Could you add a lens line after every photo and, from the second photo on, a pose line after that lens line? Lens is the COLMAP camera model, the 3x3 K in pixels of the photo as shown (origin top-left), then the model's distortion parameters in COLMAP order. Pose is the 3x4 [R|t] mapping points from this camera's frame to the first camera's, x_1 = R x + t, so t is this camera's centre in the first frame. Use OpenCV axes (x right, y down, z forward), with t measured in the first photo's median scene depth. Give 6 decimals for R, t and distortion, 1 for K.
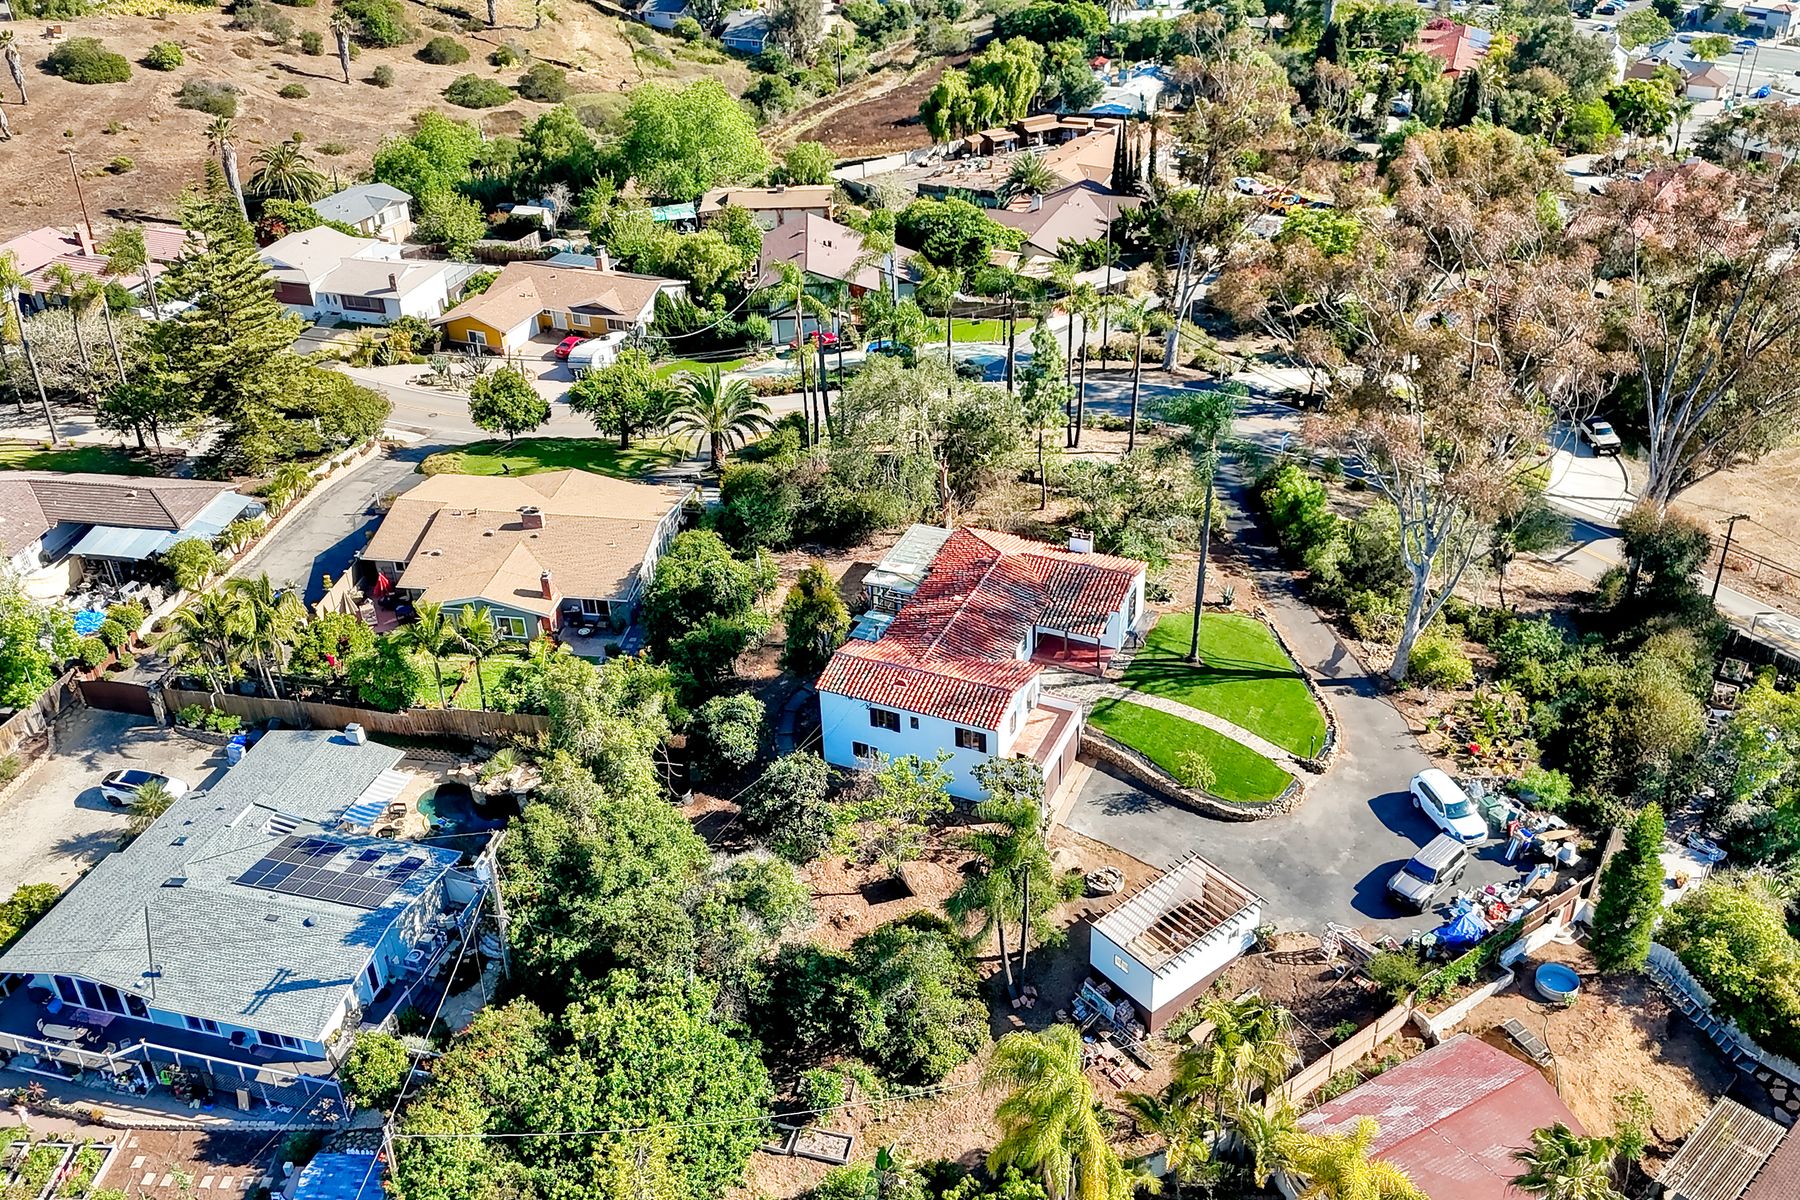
lens RADIAL K [[1604.1, 0, 900.0], [0, 1604.1, 600.0], [0, 0, 1]] dist [0.094462, -0.140734]
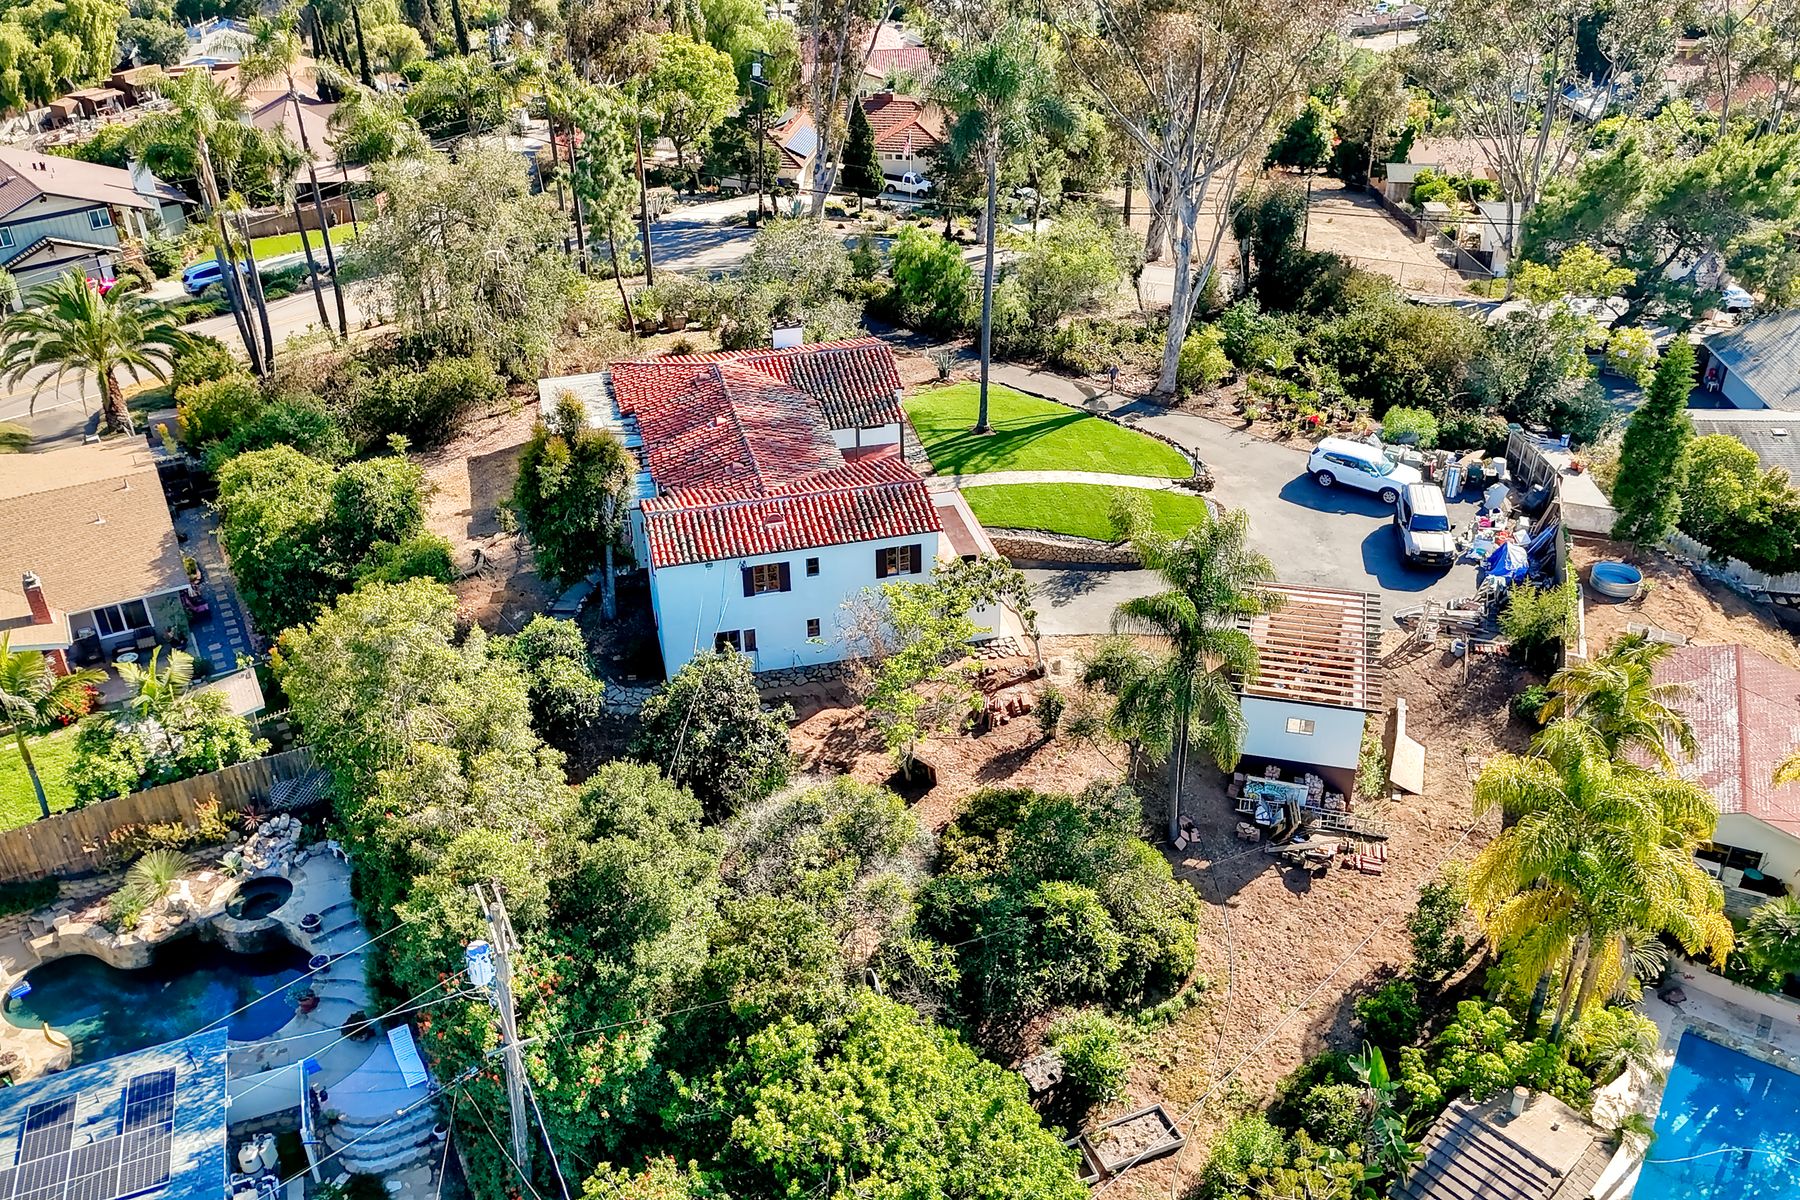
lens RADIAL K [[1562.0, 0, 900.0], [0, 1562.0, 600.0], [0, 0, 1]] dist [0.088655, -0.098262]
pose [[0.794081, -0.304780, 0.525875, -0.300869], [0.316157, 0.946054, 0.070899, 0.052799], [-0.519114, 0.109959, 0.847602, 0.400946]]
